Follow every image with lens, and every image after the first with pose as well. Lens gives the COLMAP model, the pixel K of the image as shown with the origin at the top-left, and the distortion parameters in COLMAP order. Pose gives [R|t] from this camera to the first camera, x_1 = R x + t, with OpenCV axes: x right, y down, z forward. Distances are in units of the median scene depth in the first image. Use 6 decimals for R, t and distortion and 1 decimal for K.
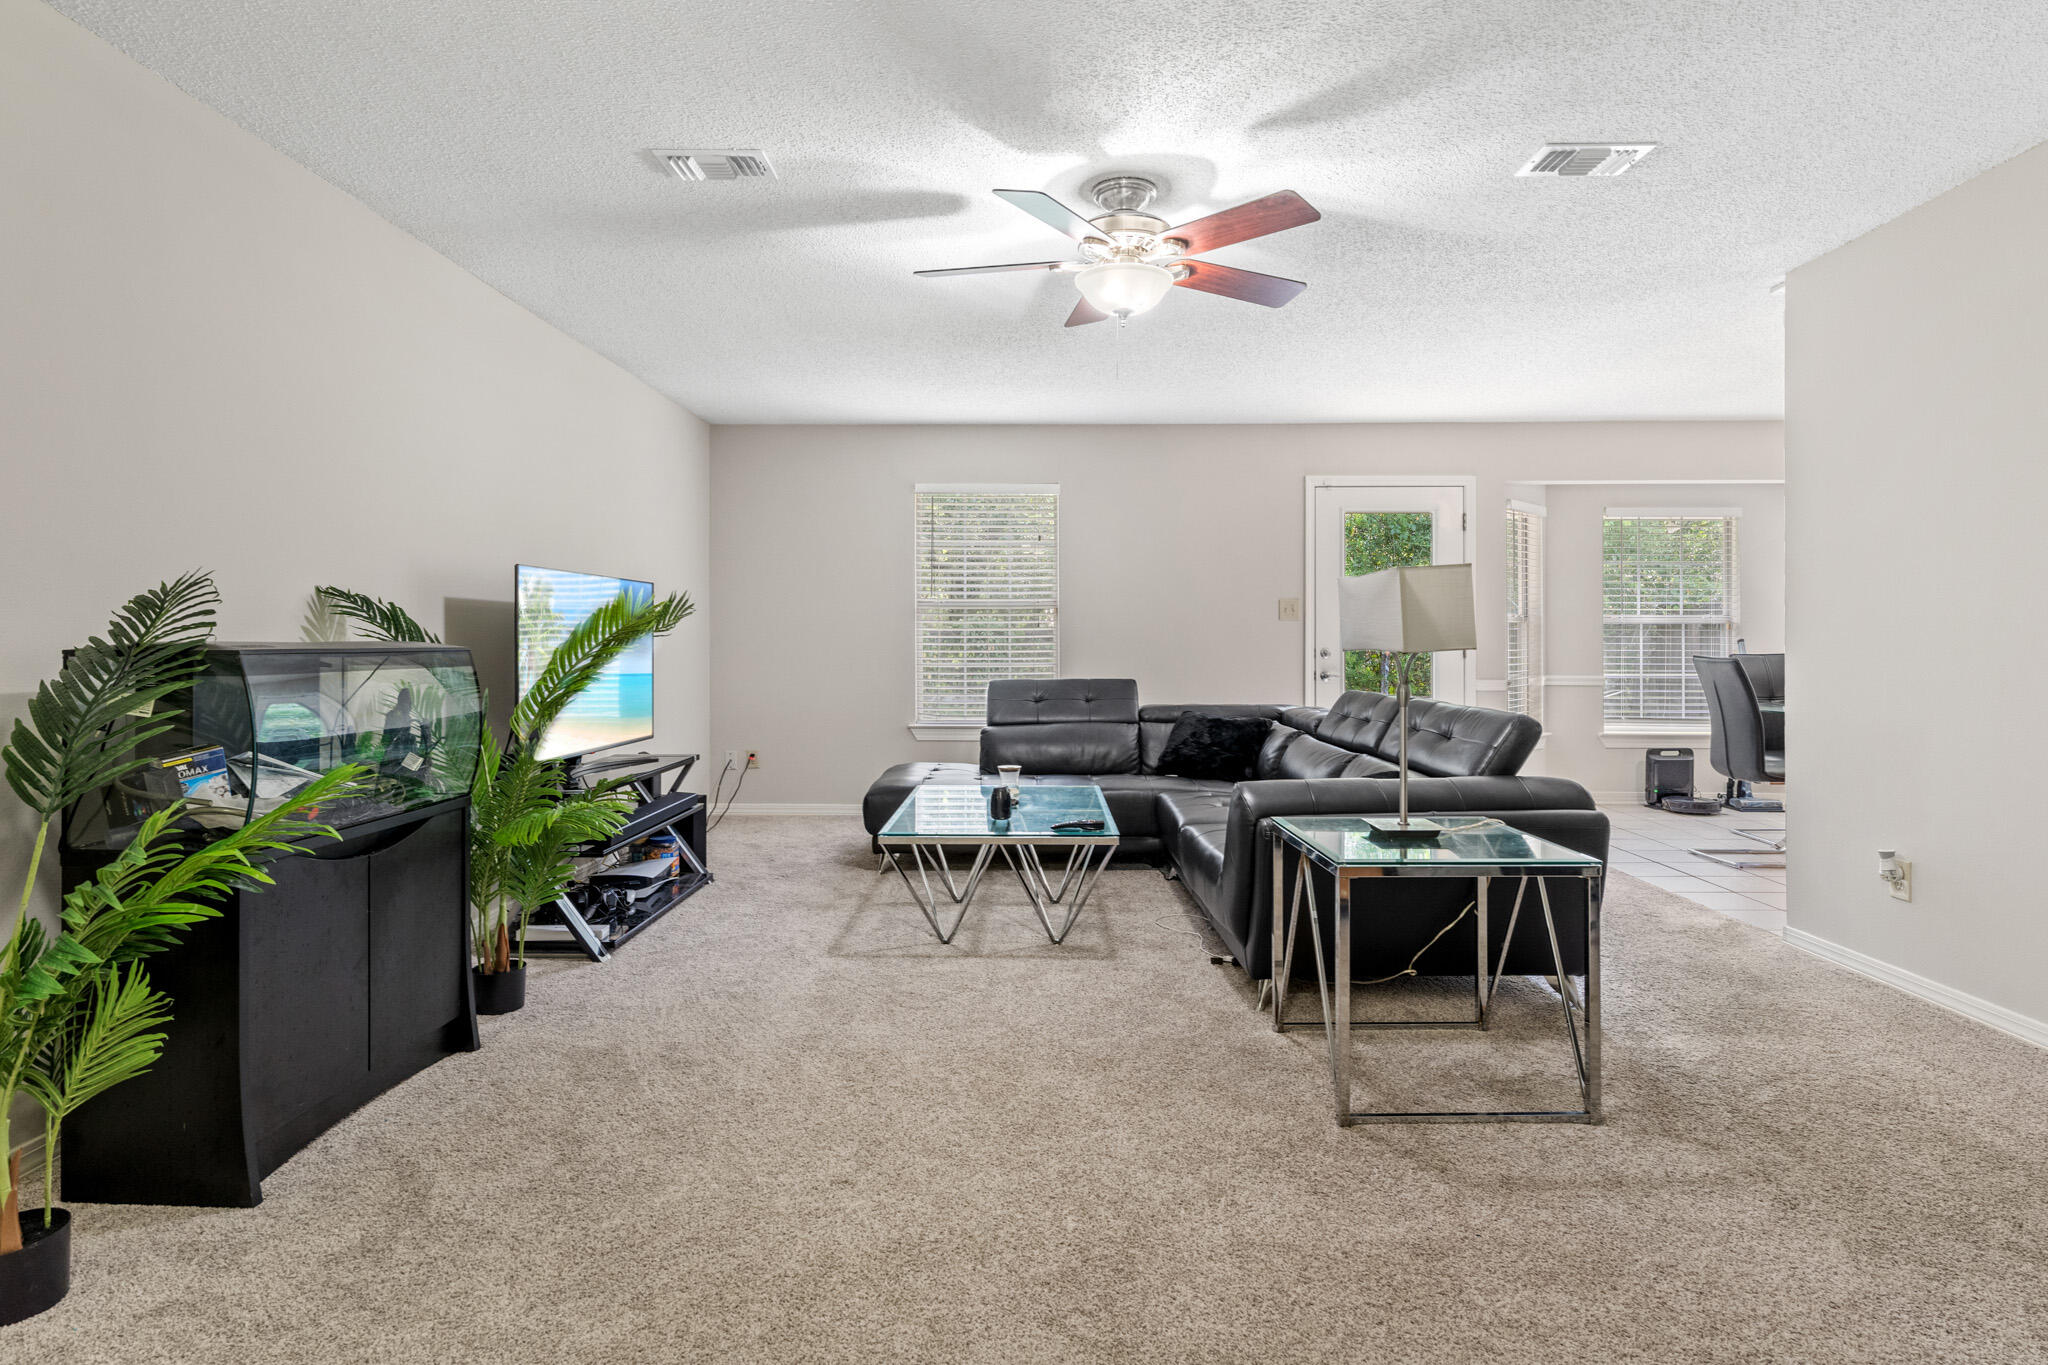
lens RADIAL K [[1092.6, 0, 1020.4], [0, 1092.6, 638.7], [0, 0, 1]] dist [0.001512, -0.000750]
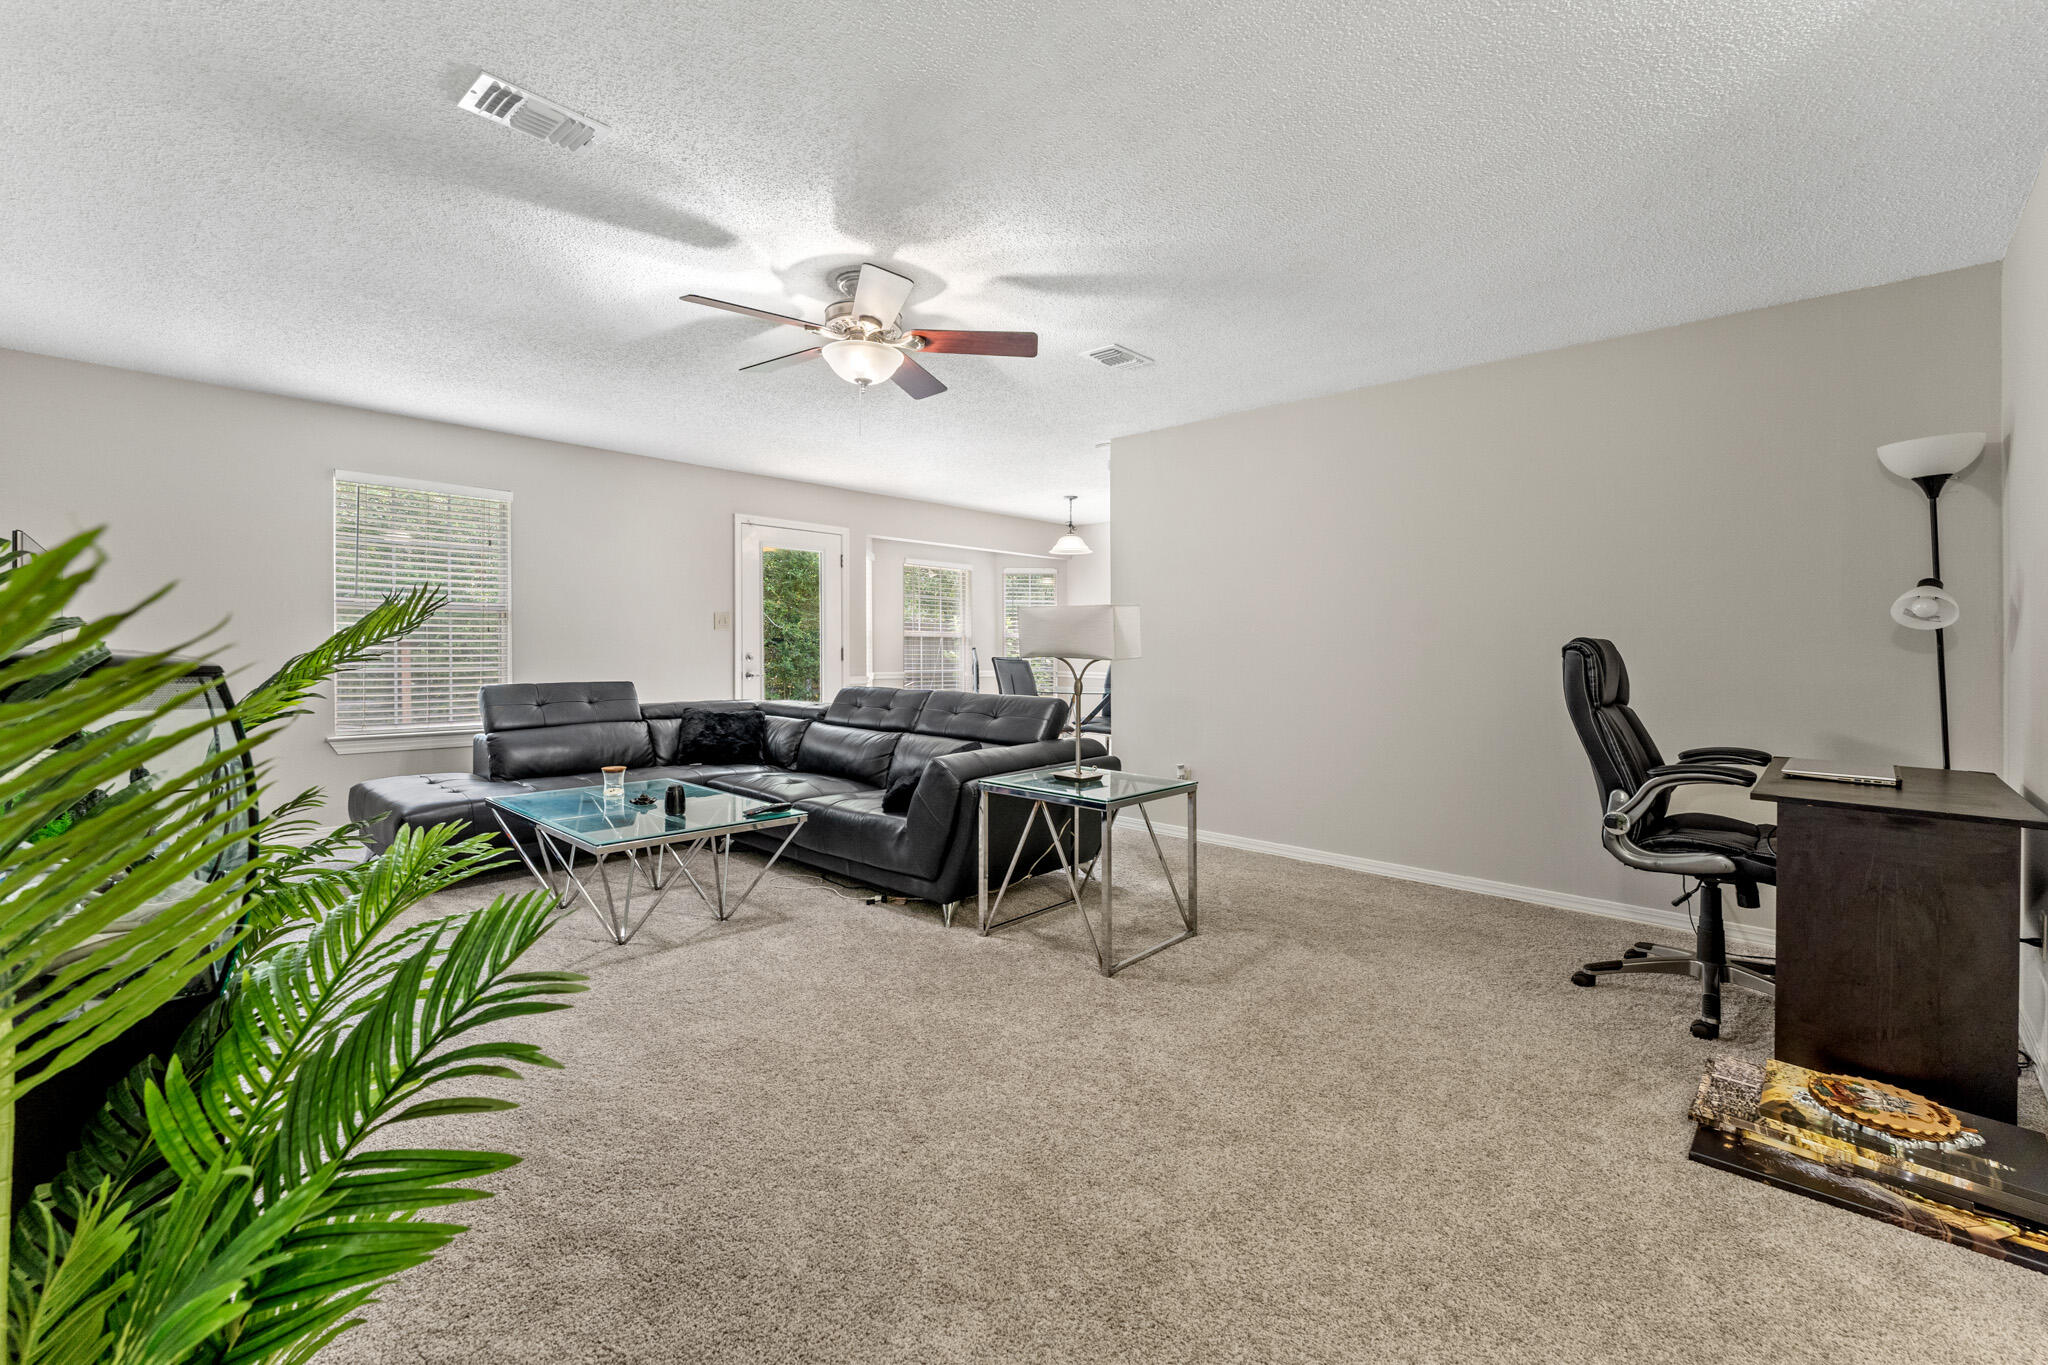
lens RADIAL K [[858.5, 0, 1033.4], [0, 858.5, 641.3], [0, 0, 1]] dist [-0.001226, -0.000319]
pose [[0.677457, 0.011926, 0.735466, -0.468850], [-0.010651, 0.999923, -0.006403, -0.003802], [-0.735485, -0.003495, 0.677532, 0.204350]]
